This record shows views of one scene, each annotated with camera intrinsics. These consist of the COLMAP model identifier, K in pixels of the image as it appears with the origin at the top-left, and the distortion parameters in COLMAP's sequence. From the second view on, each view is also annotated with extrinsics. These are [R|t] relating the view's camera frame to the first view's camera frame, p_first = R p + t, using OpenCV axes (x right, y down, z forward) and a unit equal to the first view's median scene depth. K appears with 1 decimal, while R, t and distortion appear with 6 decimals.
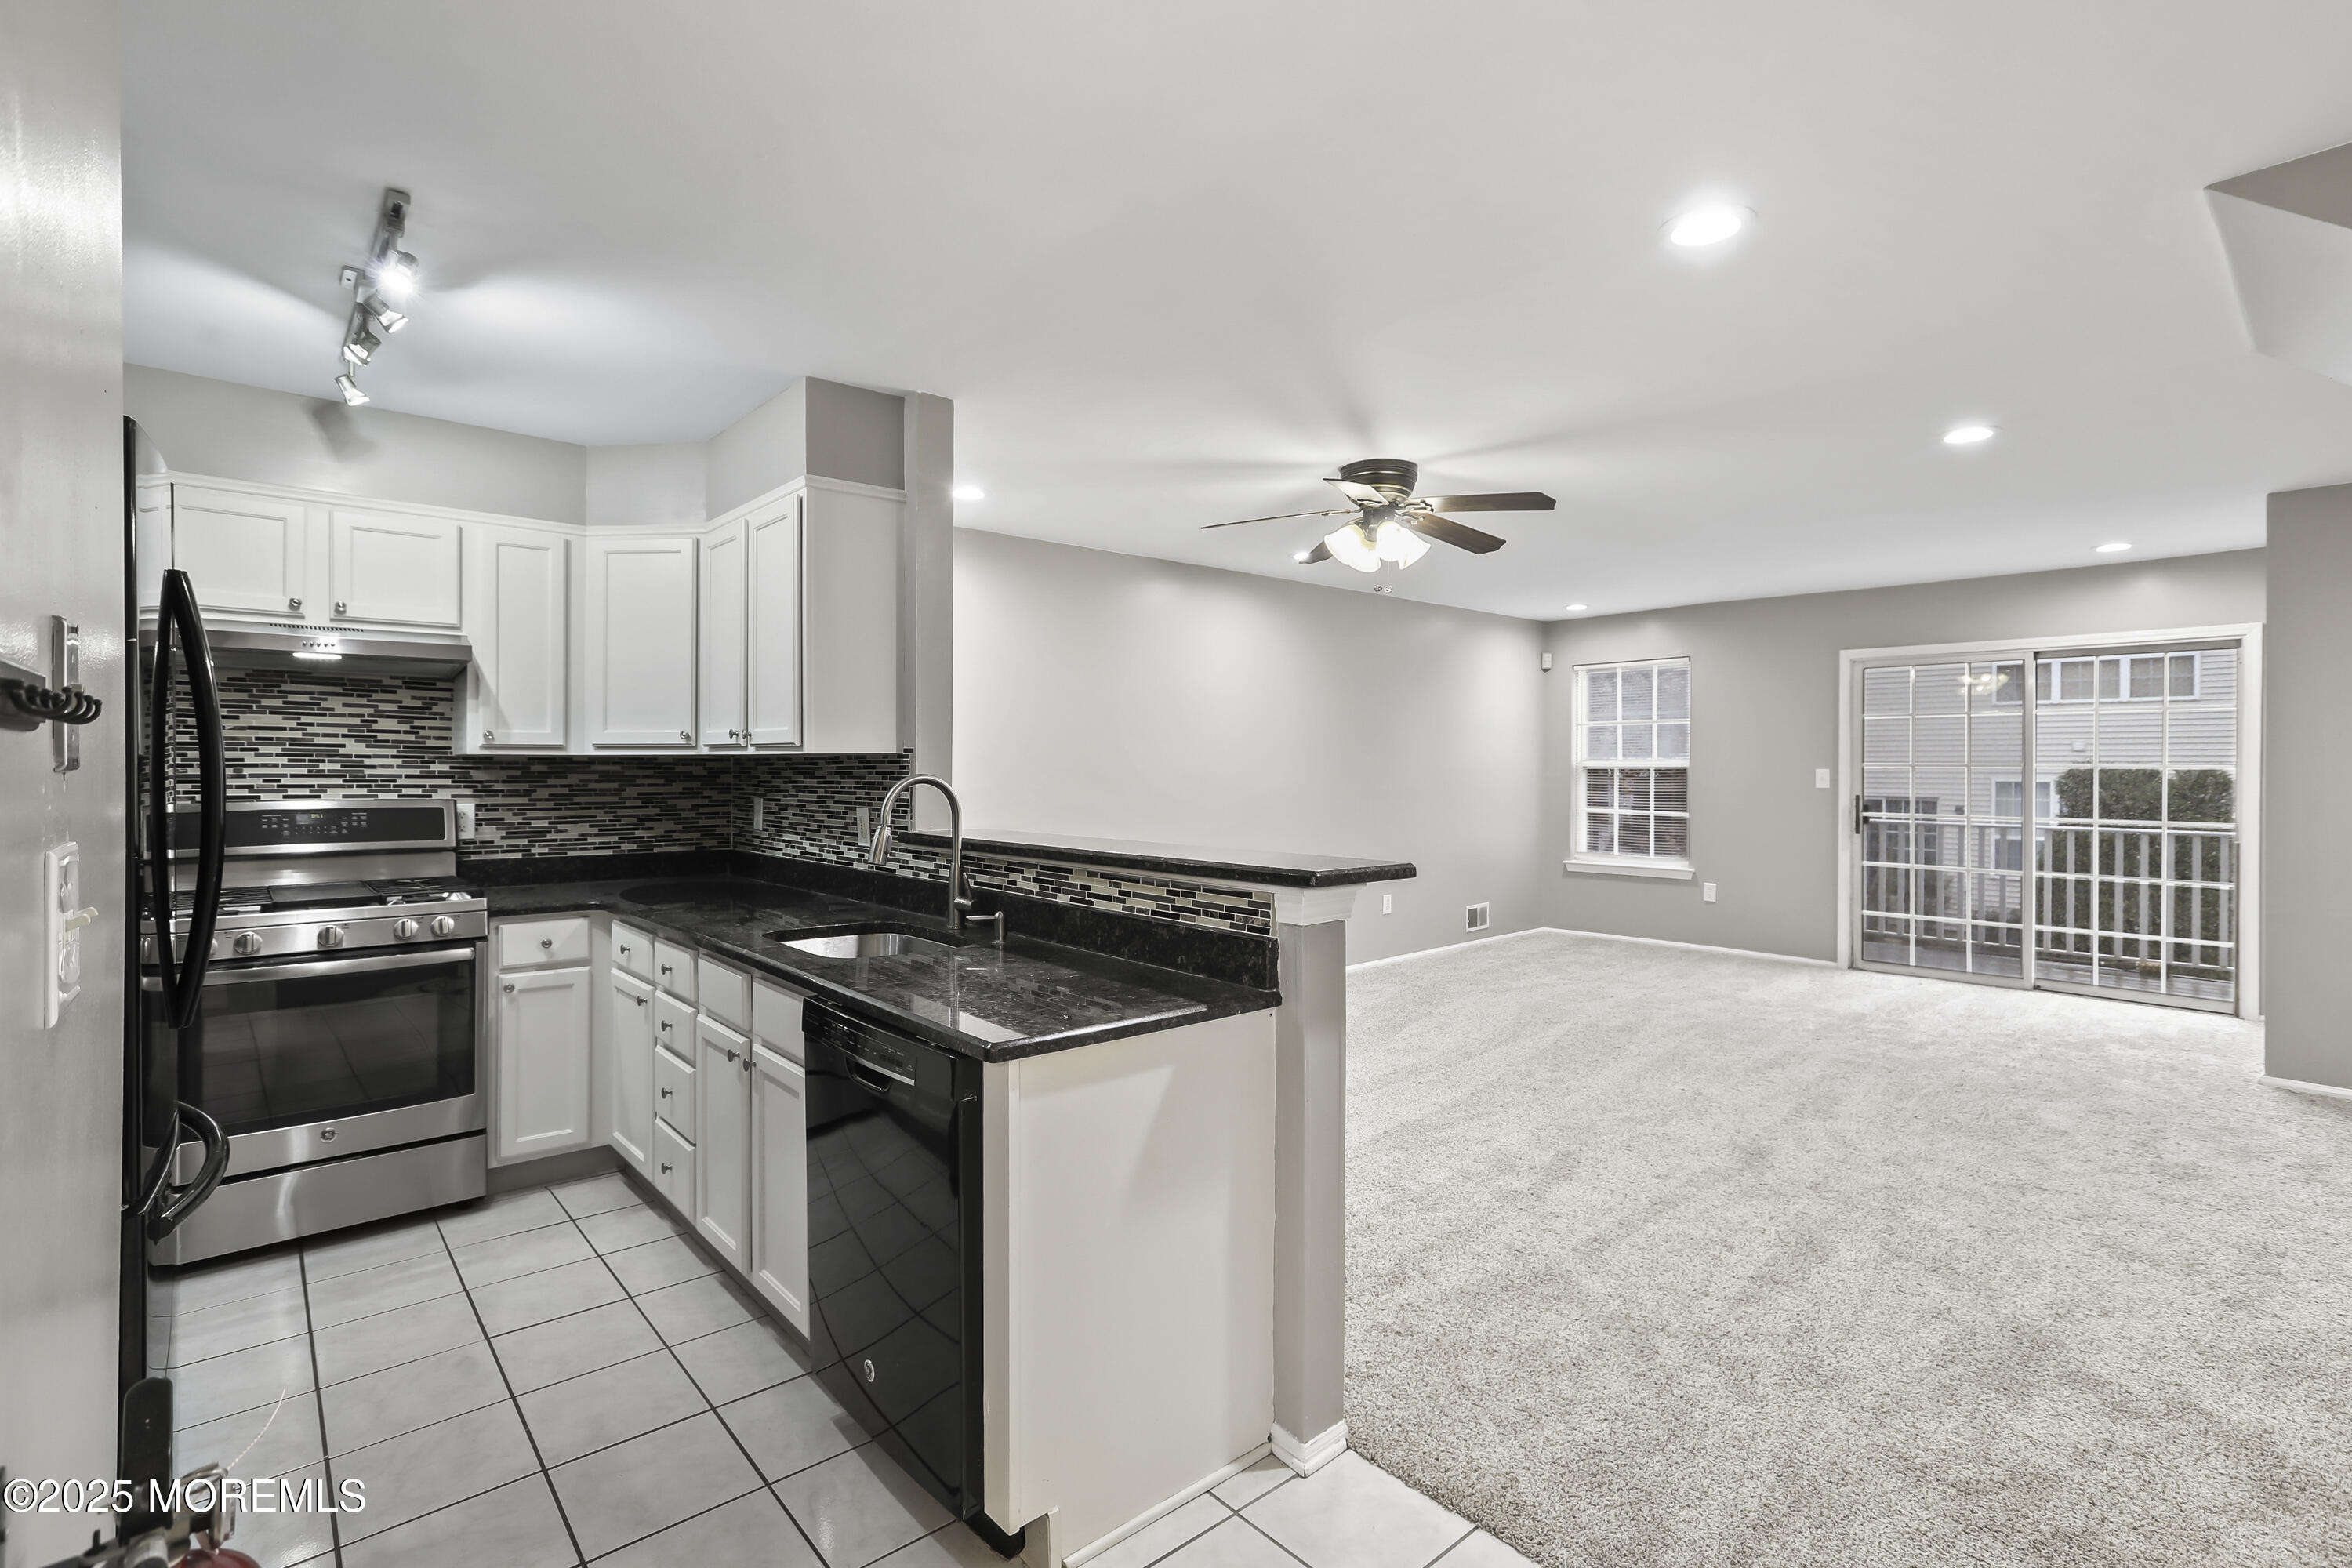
lens RADIAL K [[1066.8, 0, 1195.2], [0, 1066.8, 774.5], [0, 0, 1]] dist [-0.013544, 0.004891]
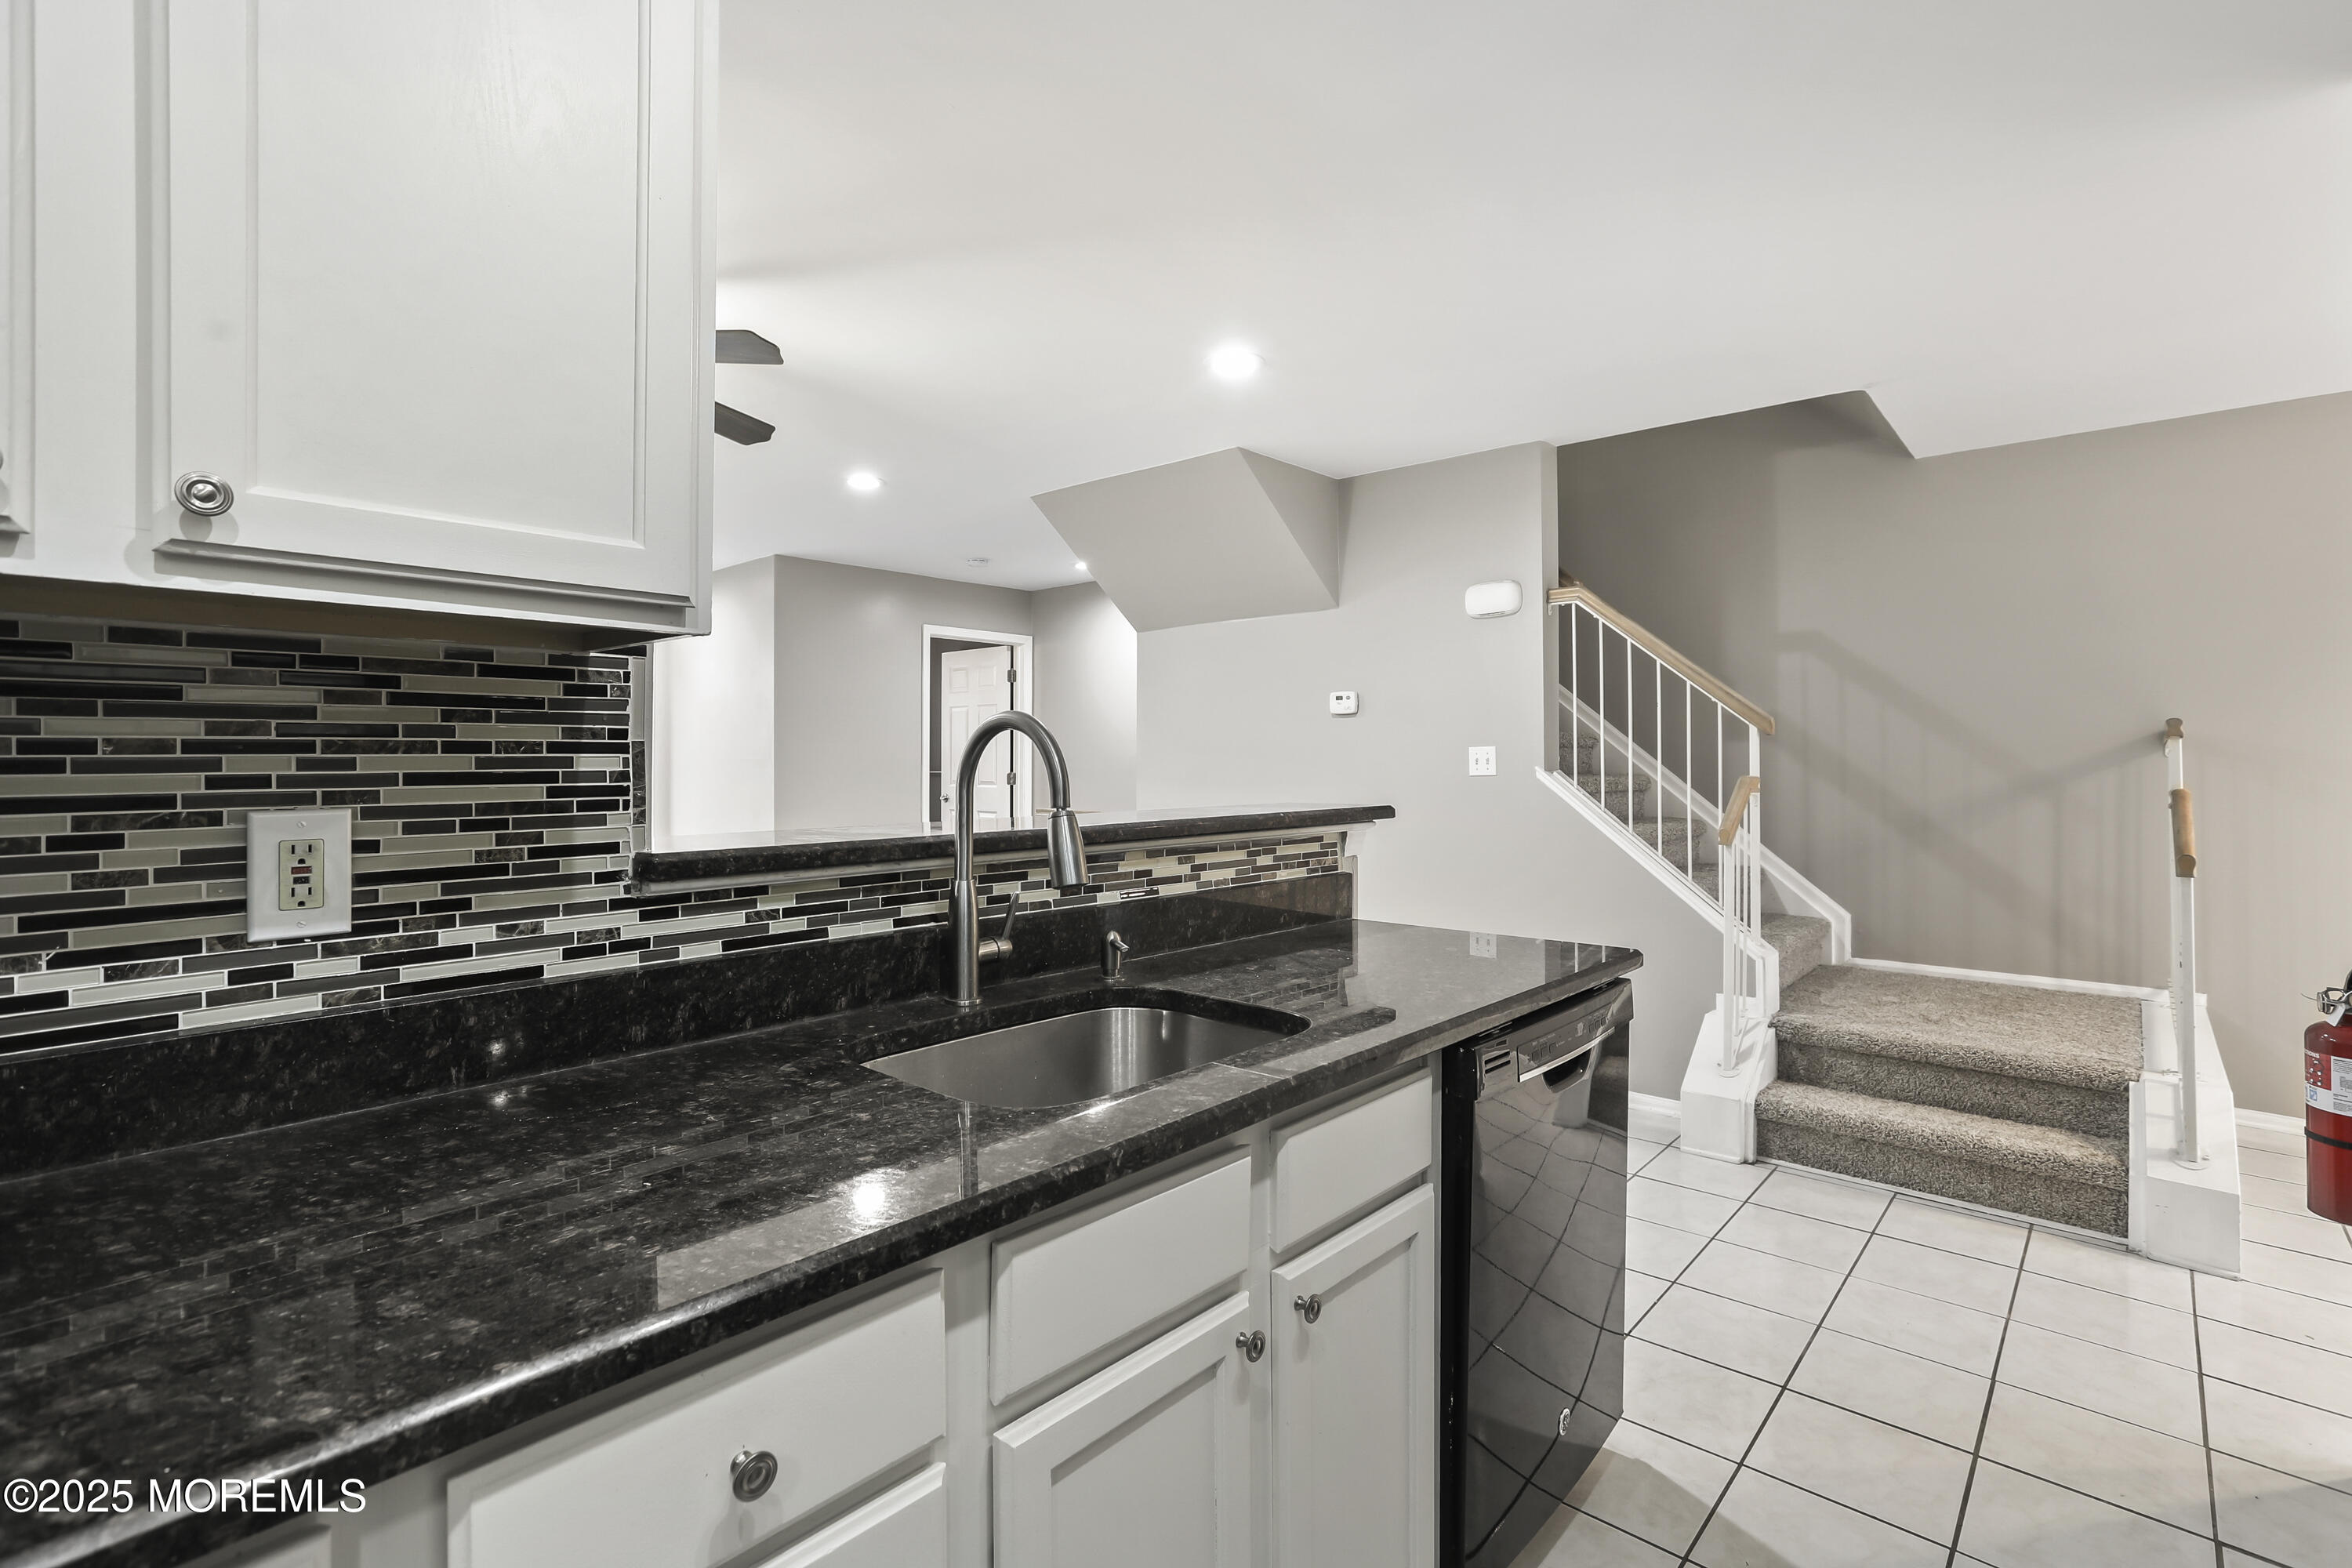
lens RADIAL K [[1066.8, 0, 1173.6], [0, 1066.8, 768.1], [0, 0, 1]] dist [-0.013544, 0.004891]
pose [[-0.092670, -0.006855, 0.995673, -0.629216], [0.010729, 0.999911, 0.007883, 0.019442], [-0.995639, 0.011413, -0.092588, 0.775880]]
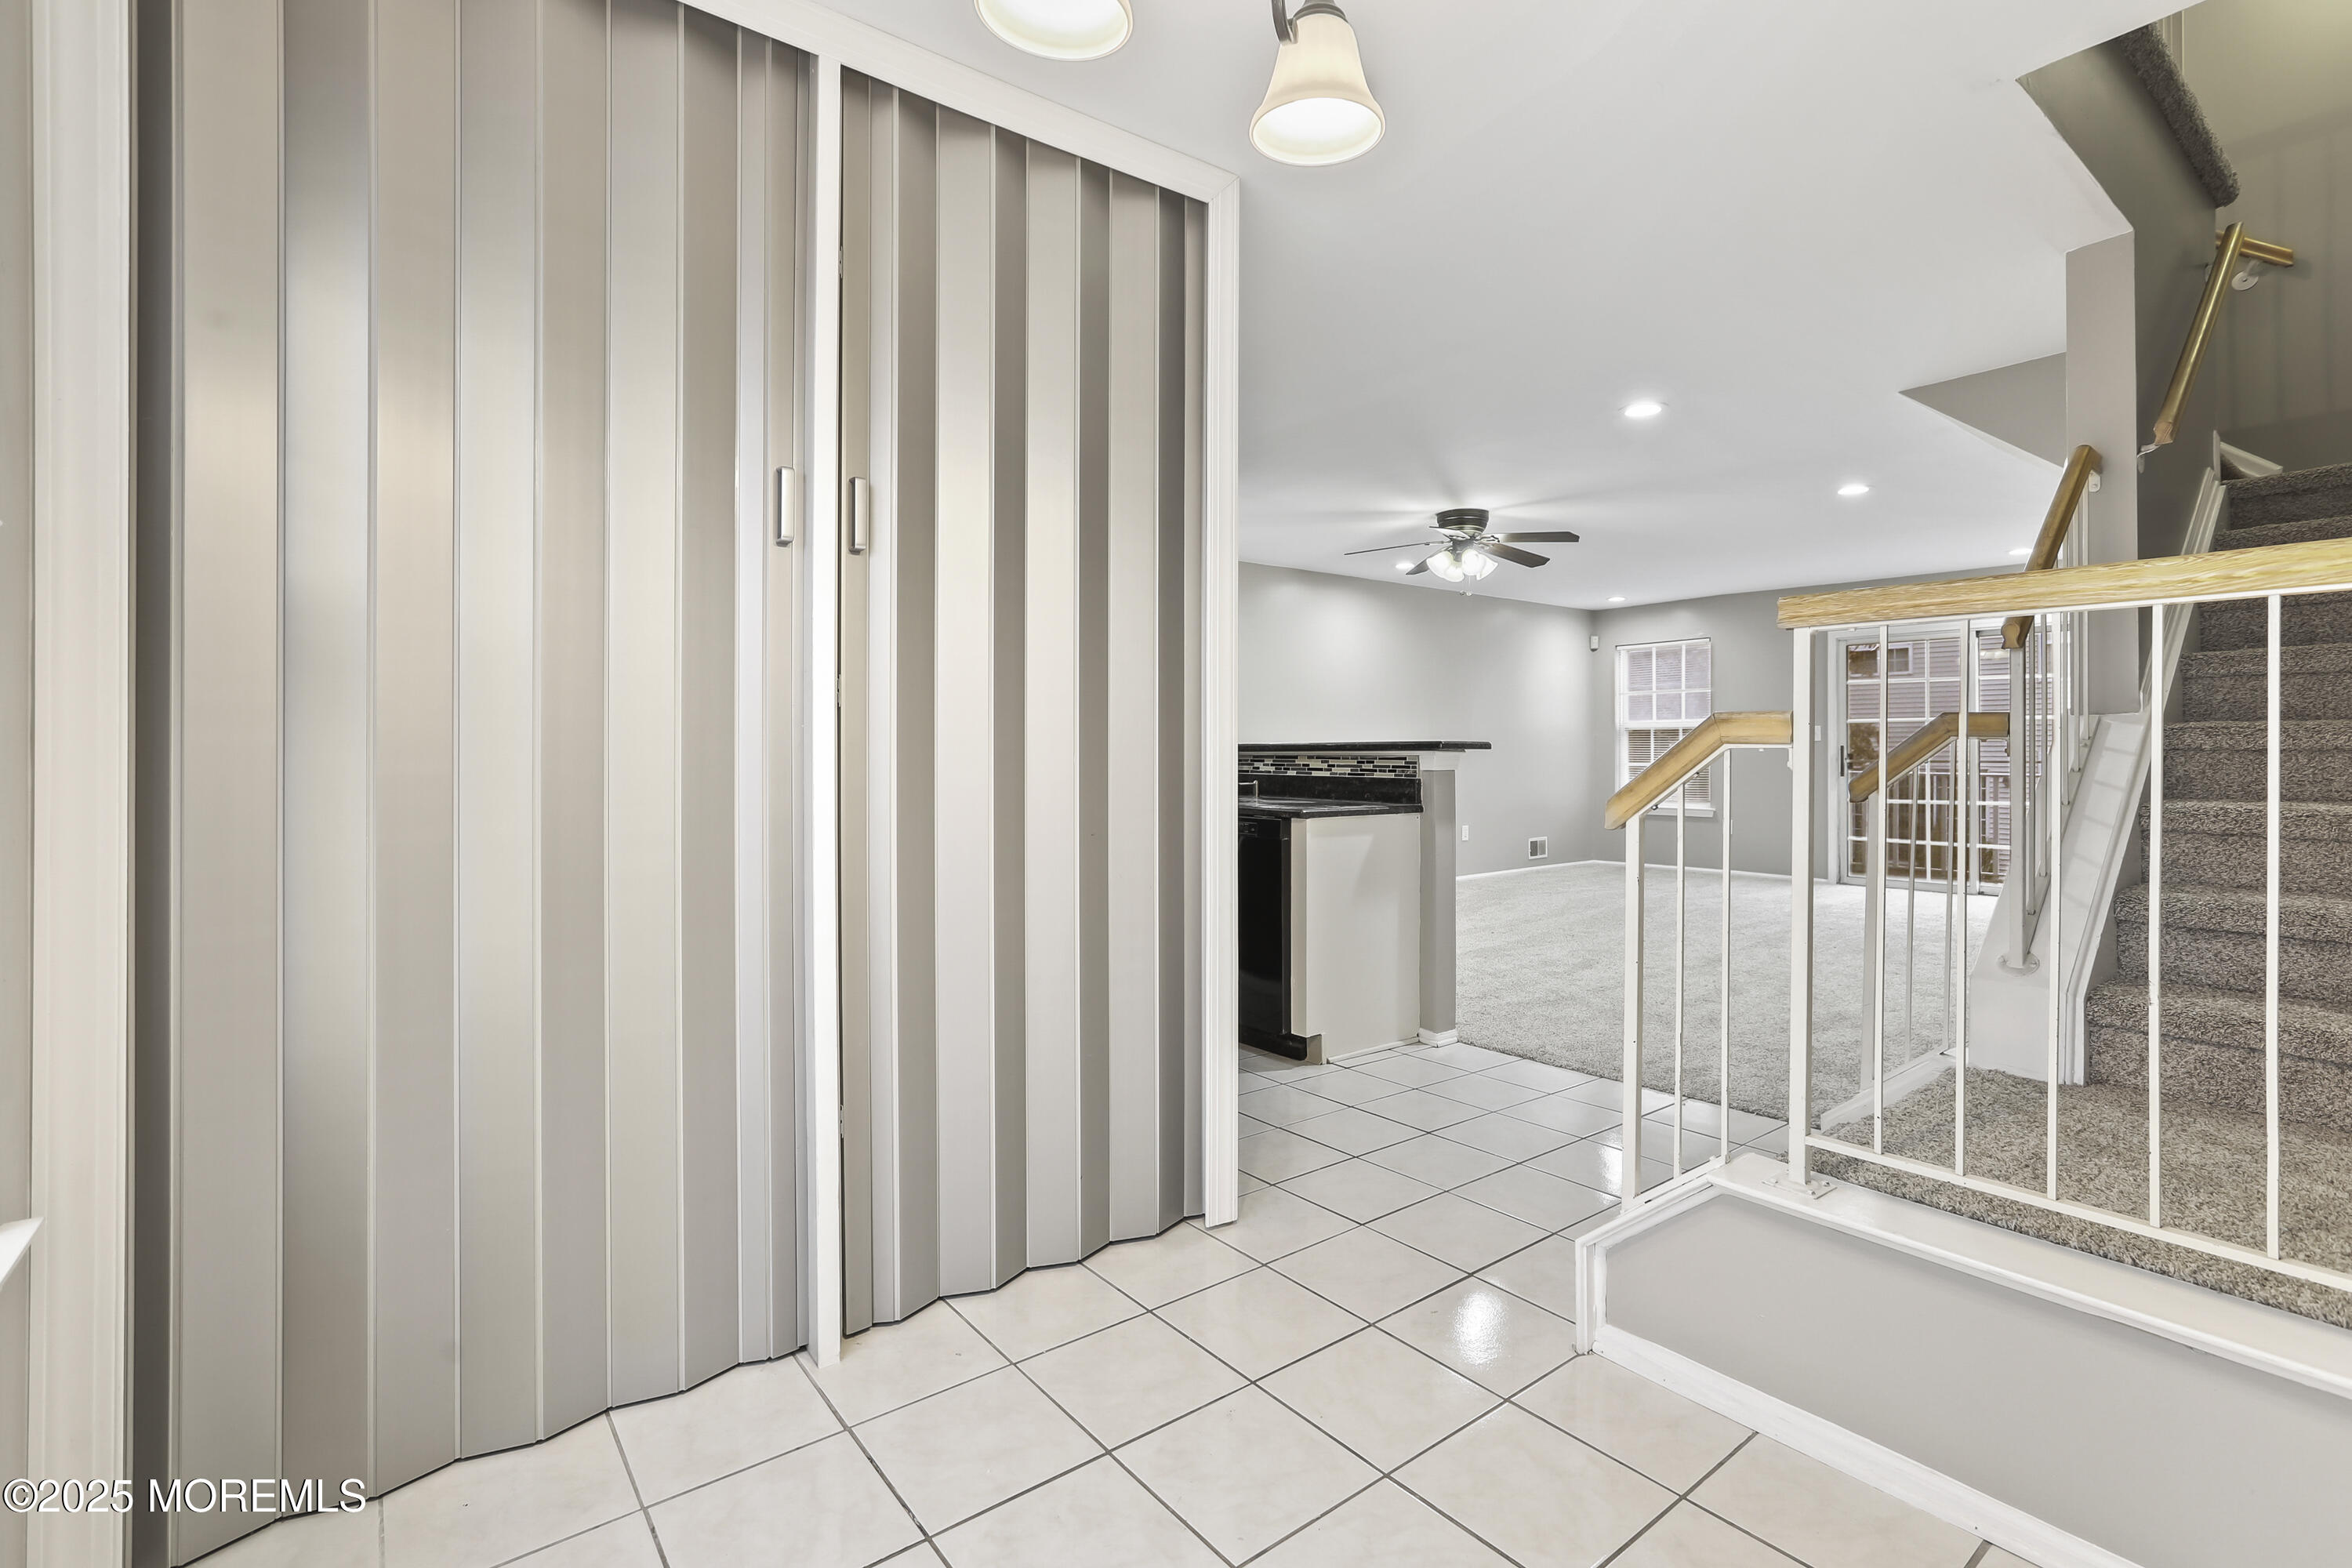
lens RADIAL K [[1066.8, 0, 1189.4], [0, 1066.8, 746.2], [0, 0, 1]] dist [-0.013544, 0.004891]
pose [[0.997818, -0.003331, -0.065941, -0.134182], [0.002299, 0.999874, -0.015716, 0.075218], [0.065985, 0.015530, 0.997700, -0.611319]]
